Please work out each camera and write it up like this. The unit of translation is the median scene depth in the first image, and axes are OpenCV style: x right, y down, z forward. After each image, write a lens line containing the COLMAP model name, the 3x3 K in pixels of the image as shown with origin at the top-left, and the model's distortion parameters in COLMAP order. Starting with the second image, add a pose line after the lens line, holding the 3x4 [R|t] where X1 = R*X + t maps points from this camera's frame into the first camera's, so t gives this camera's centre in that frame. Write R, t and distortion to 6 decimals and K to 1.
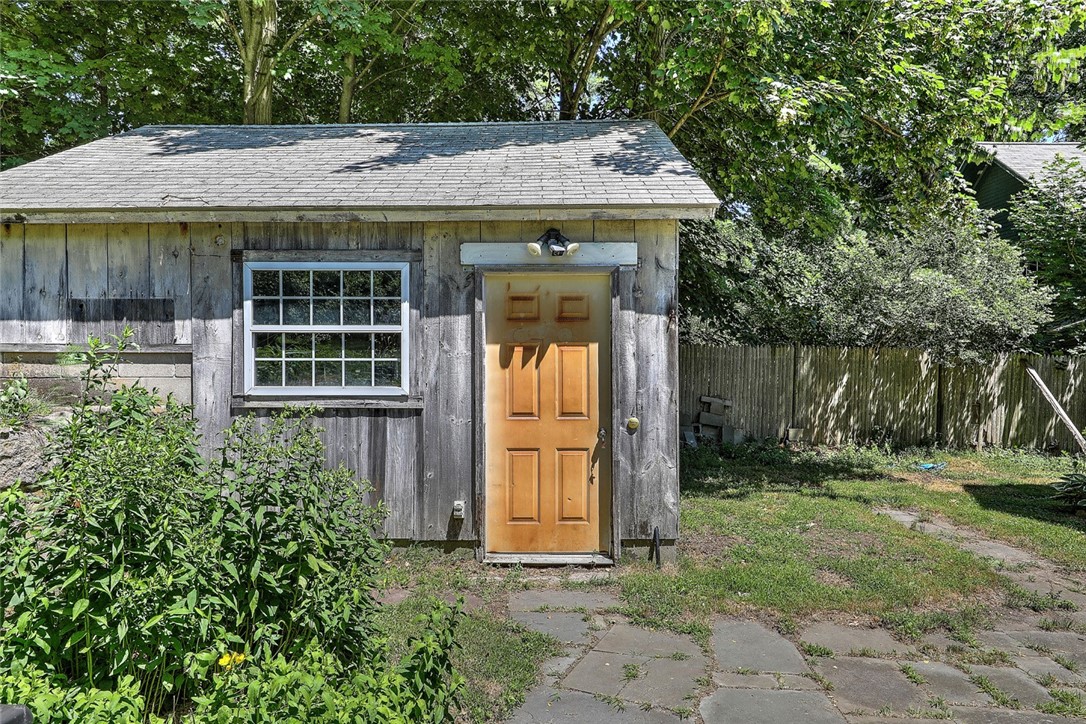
lens RADIAL K [[707.0, 0, 547.6], [0, 707.0, 370.1], [0, 0, 1]] dist [-0.000369, 0.000102]
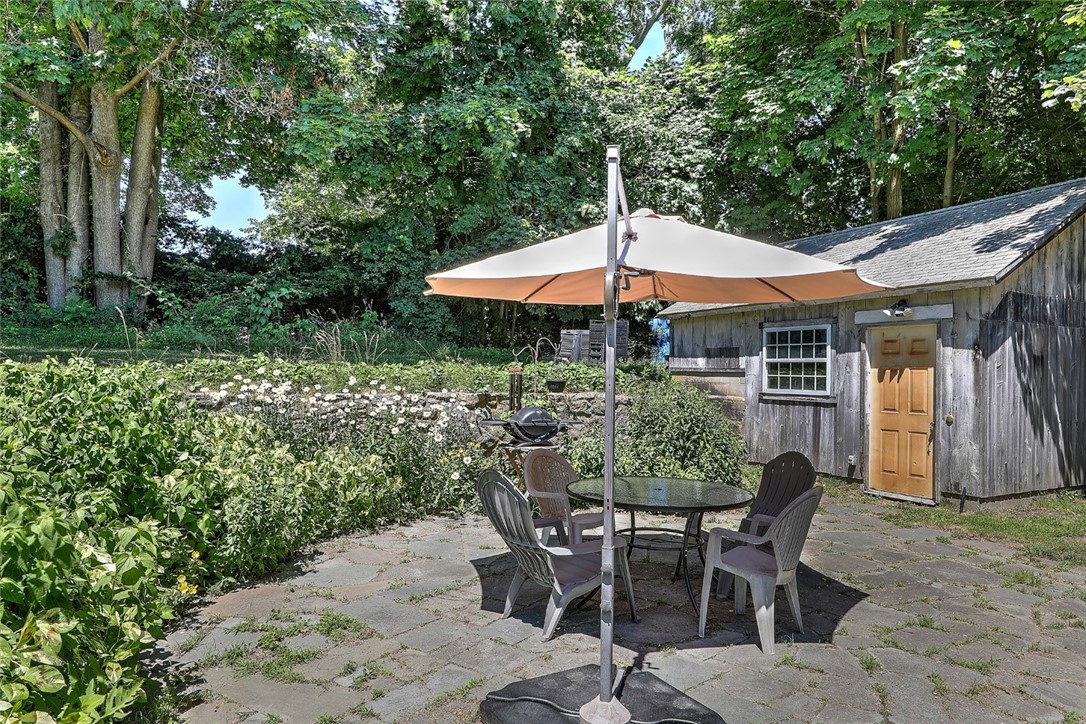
lens RADIAL K [[707.0, 0, 547.6], [0, 707.0, 370.1], [0, 0, 1]] dist [-0.000369, 0.000102]
pose [[0.489367, 0.003170, -0.872072, 1.054129], [-0.024373, 0.999652, -0.010043, 0.005058], [0.871738, 0.026170, 0.489274, -0.552514]]
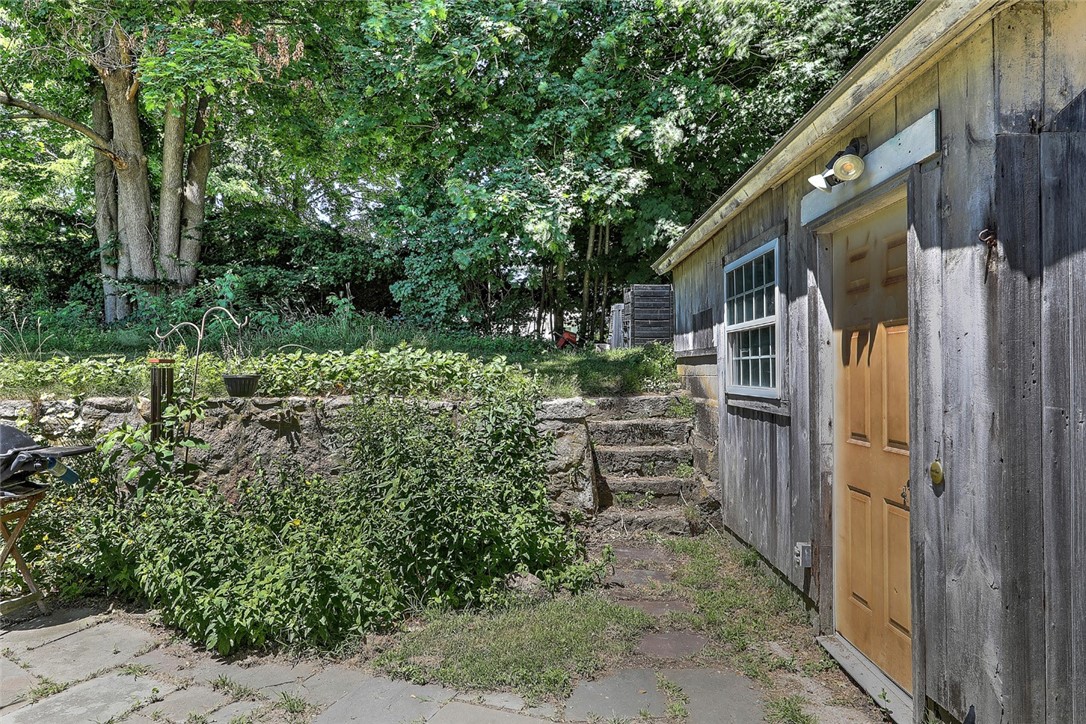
lens RADIAL K [[707.0, 0, 547.6], [0, 707.0, 370.1], [0, 0, 1]] dist [-0.000369, 0.000102]
pose [[0.007614, -0.004180, -0.999962, 0.617392], [-0.003013, 0.999987, -0.004203, 0.005909], [0.999966, 0.003044, 0.007602, 0.720634]]
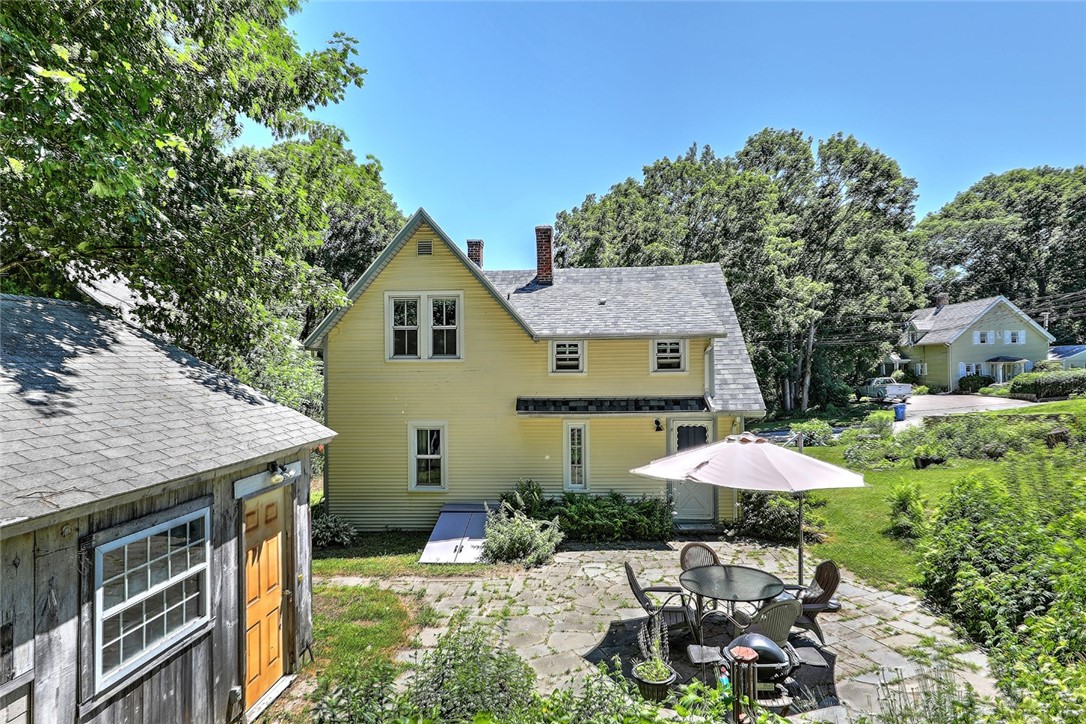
lens RADIAL K [[595.3, 0, 543.0], [0, 595.3, 362.0], [0, 0, 1]] dist [0.000248, -0.000258]
pose [[0.071729, 0.016095, 0.997294, -1.145576], [0.019784, 0.999650, -0.017556, -0.363138], [-0.997228, 0.020990, 0.071386, 0.363784]]
